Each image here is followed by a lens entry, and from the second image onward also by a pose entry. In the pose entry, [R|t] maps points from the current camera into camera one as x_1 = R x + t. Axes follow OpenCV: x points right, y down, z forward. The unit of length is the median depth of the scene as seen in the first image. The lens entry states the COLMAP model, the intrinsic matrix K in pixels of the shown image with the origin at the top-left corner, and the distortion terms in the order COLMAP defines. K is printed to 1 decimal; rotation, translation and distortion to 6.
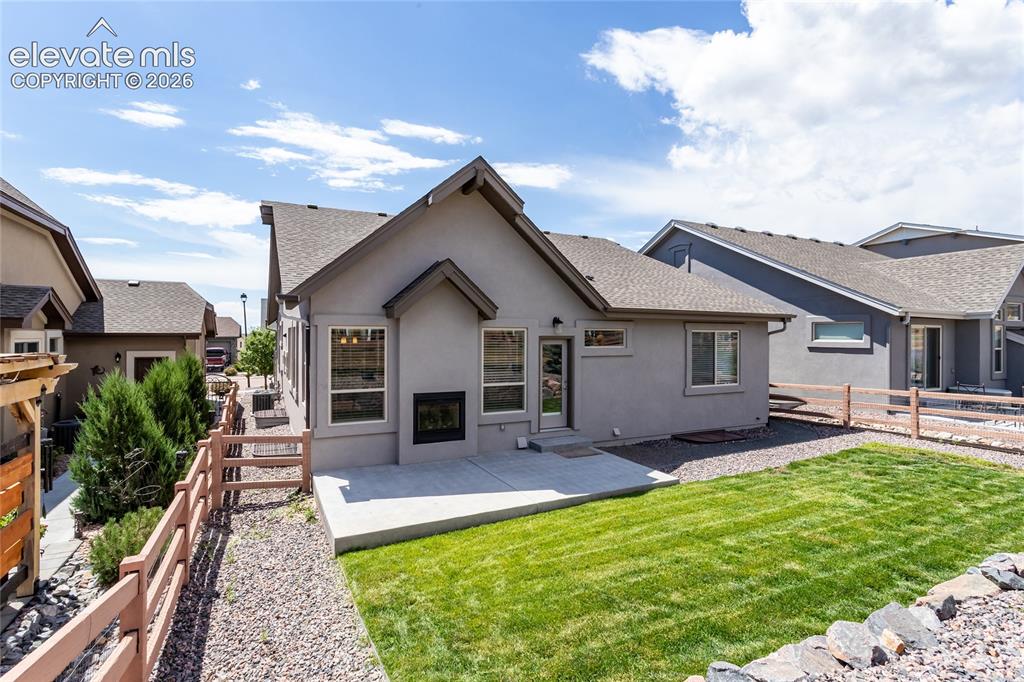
lens RADIAL K [[513.5, 0, 507.6], [0, 513.5, 333.3], [0, 0, 1]] dist [0.000600, 0.000952]
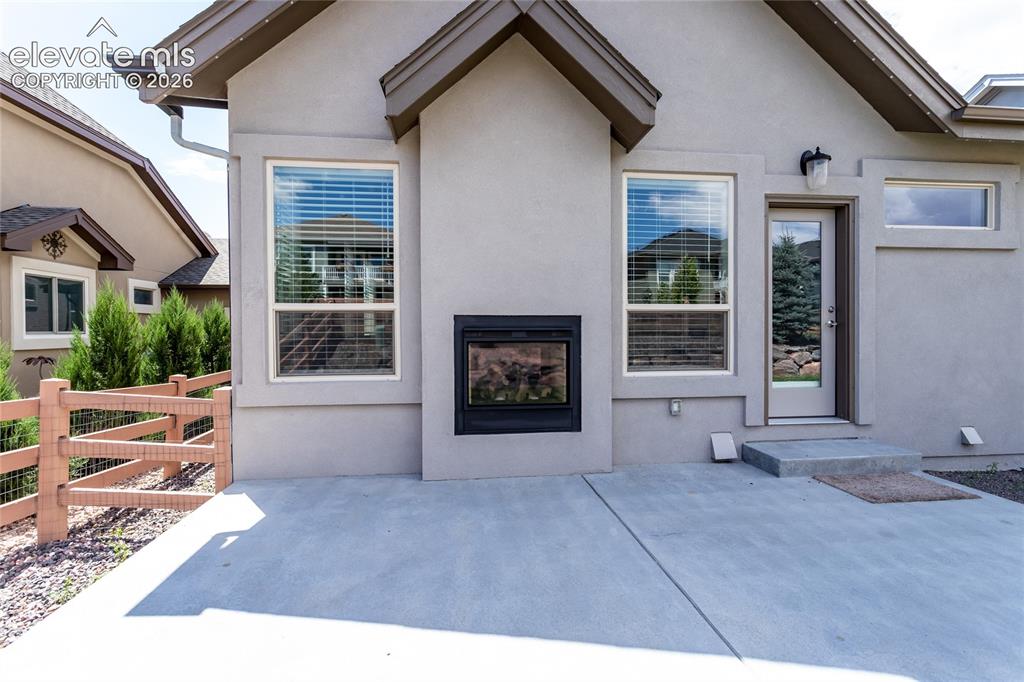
lens RADIAL K [[491.1, 0, 514.3], [0, 491.1, 331.5], [0, 0, 1]] dist [0.004544, 0.000614]
pose [[0.945732, -0.003620, -0.324928, -0.002998], [0.005193, 0.999979, 0.003974, 0.121779], [0.324906, -0.005445, 0.945731, 0.593306]]
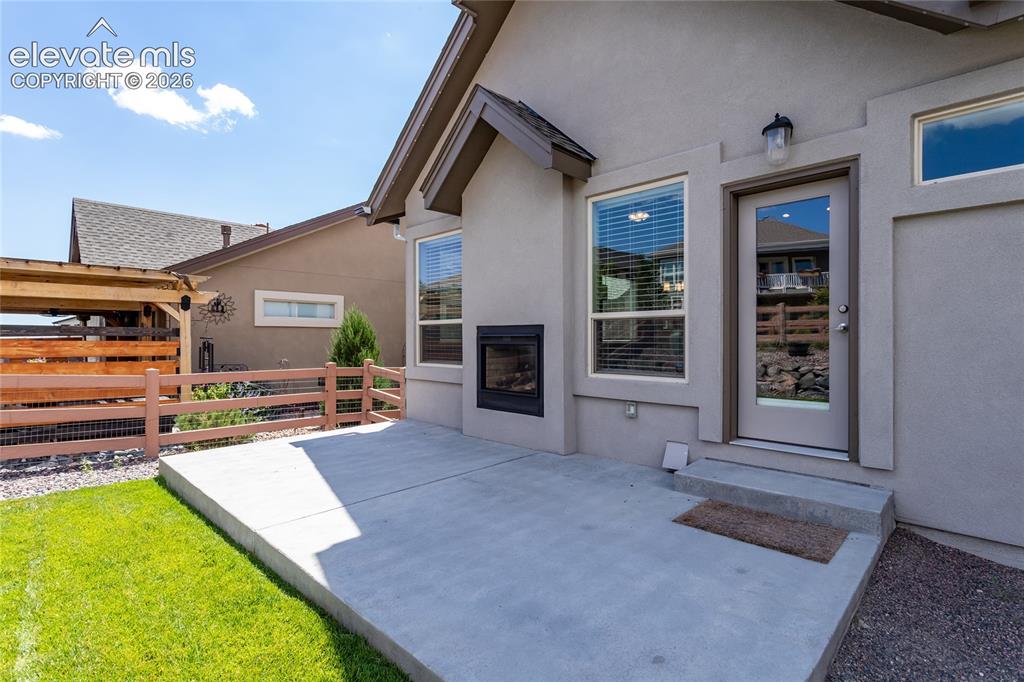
lens RADIAL K [[488.3, 0, 495.9], [0, 488.3, 338.6], [0, 0, 1]] dist [0.000363, 0.000432]
pose [[0.324971, -0.003294, -0.945718, 0.369052], [-0.002333, 0.999988, -0.004284, 0.127216], [0.945721, 0.003599, 0.324959, 0.780104]]
